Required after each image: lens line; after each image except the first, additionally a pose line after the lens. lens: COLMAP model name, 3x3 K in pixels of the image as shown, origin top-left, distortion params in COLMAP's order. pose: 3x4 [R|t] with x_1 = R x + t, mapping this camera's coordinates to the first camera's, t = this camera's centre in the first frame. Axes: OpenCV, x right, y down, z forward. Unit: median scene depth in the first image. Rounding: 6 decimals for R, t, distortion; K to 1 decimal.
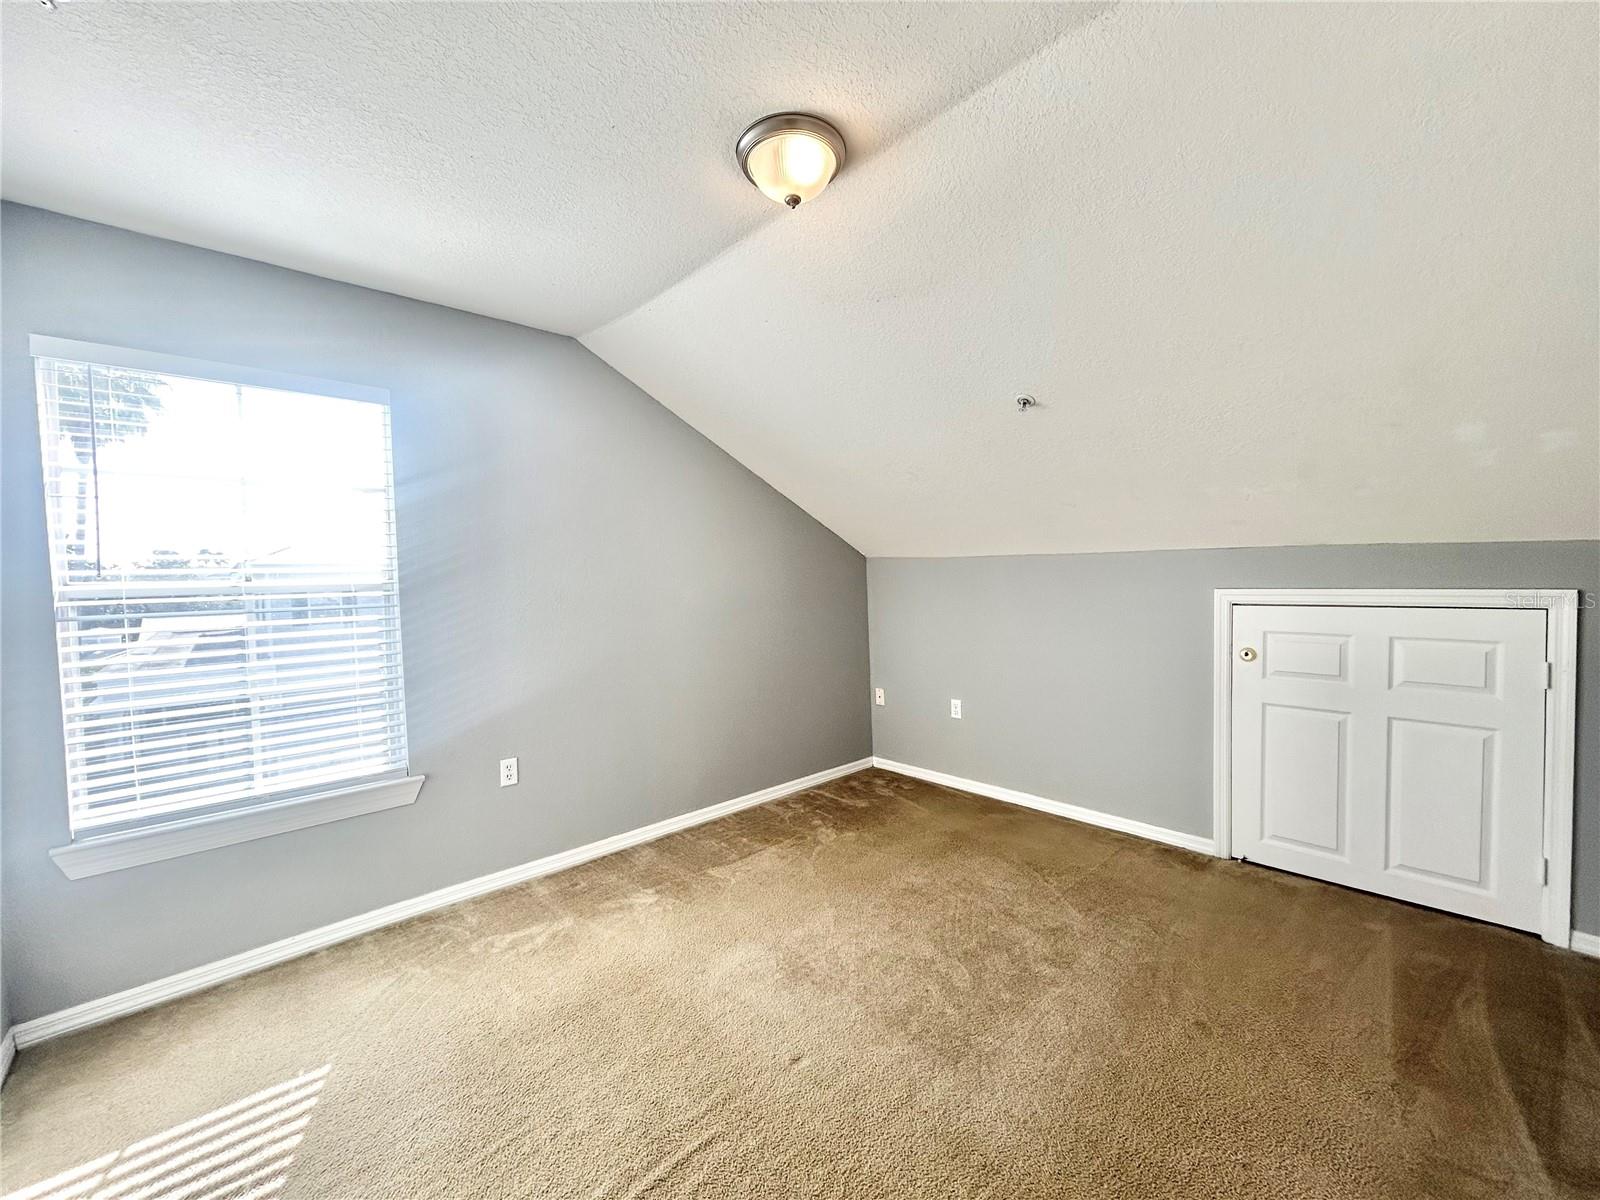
lens RADIAL K [[644.6, 0, 798.5], [0, 644.6, 599.2], [0, 0, 1]] dist [-0.003107, -0.000469]
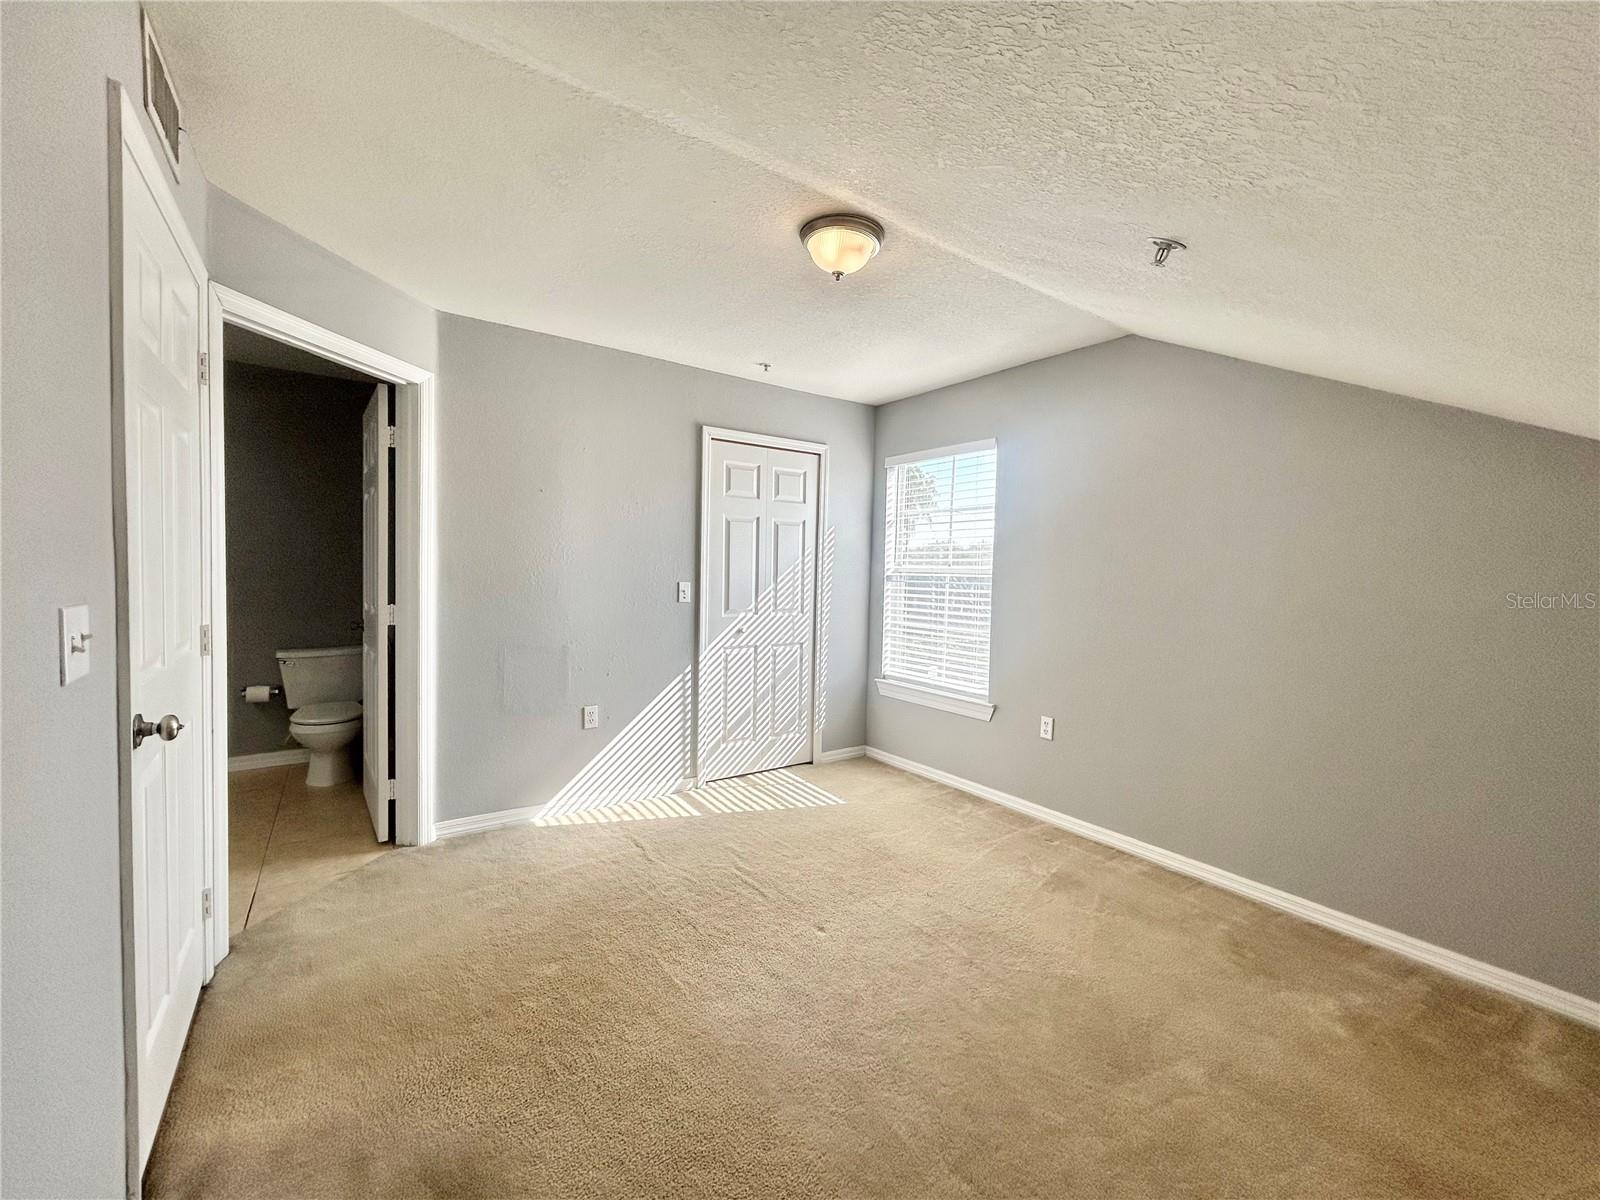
lens RADIAL K [[644.6, 0, 798.4], [0, 644.6, 594.5], [0, 0, 1]] dist [-0.003107, -0.000469]
pose [[-0.122306, 0.059773, -0.990691, 0.886128], [-0.061722, 0.995795, 0.067701, -0.040727], [0.990571, 0.069427, -0.118103, 0.731805]]
